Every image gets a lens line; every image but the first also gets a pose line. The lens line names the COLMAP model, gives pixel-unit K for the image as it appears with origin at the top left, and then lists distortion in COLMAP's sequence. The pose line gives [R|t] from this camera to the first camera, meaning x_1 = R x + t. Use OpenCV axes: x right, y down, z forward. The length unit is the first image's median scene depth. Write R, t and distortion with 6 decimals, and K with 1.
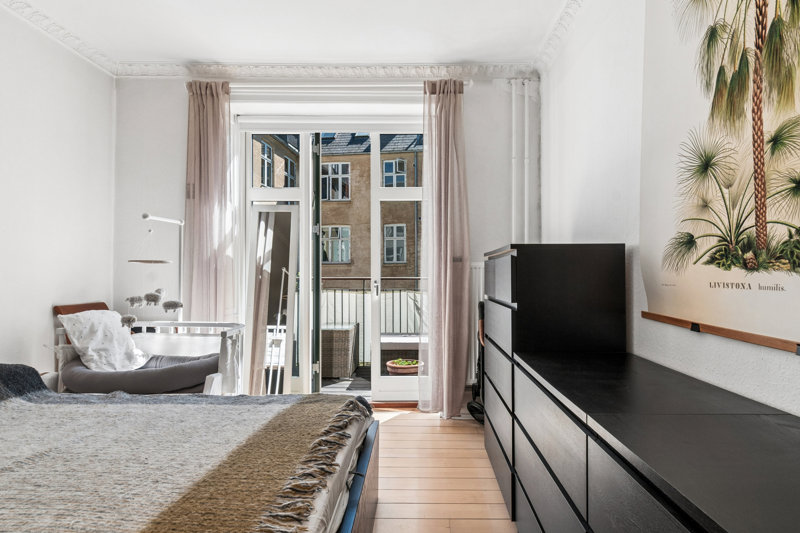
lens RADIAL K [[430.6, 0, 416.3], [0, 430.6, 269.1], [0, 0, 1]] dist [0.025973, -0.018994]
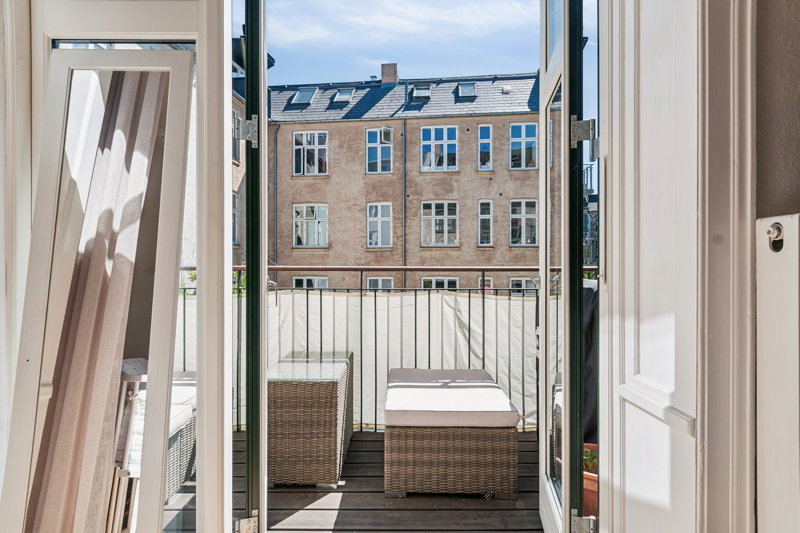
lens RADIAL K [[425.6, 0, 400.0], [0, 425.6, 266.5], [0, 0, 1]] dist [0.002360, -0.000353]
pose [[0.999806, 0.003454, 0.019373, -0.134019], [-0.003957, 0.999655, 0.025976, 0.011130], [-0.019276, -0.026048, 0.999475, 0.755454]]
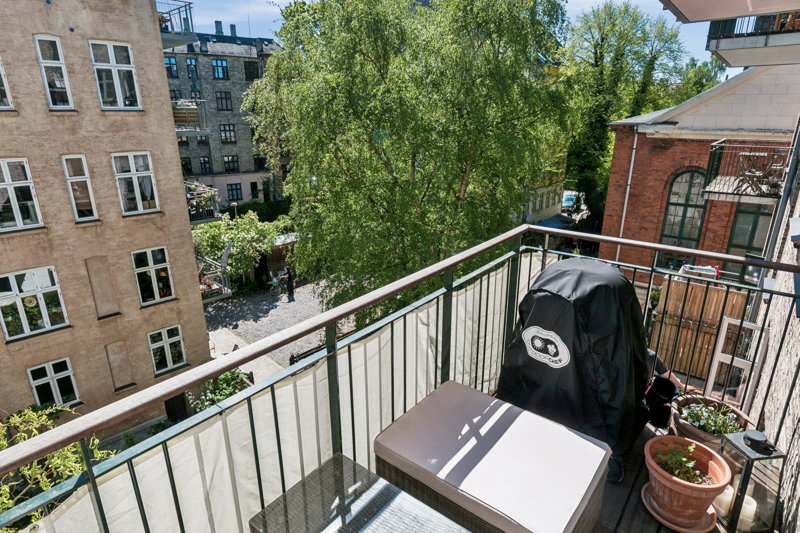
lens RADIAL K [[453.9, 0, 400.0], [0, 453.9, 266.5], [0, 0, 1]] dist [0.001729, 0.000146]
pose [[0.620693, -0.249009, 0.743461, -0.504465], [-0.010976, 0.945375, 0.325800, -0.177593], [-0.783977, -0.210383, 0.584054, 1.276369]]
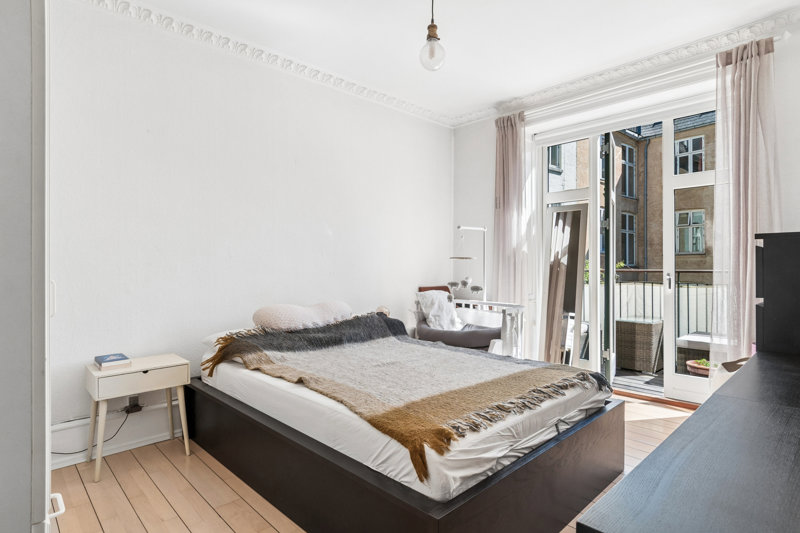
lens RADIAL K [[425.6, 0, 400.0], [0, 425.6, 266.5], [0, 0, 1]] dist [0.002360, -0.000353]
pose [[0.694210, -0.000943, -0.719771, 0.194027], [0.009378, 0.999926, 0.007735, -0.001457], [0.719711, -0.012119, 0.694168, -0.100504]]
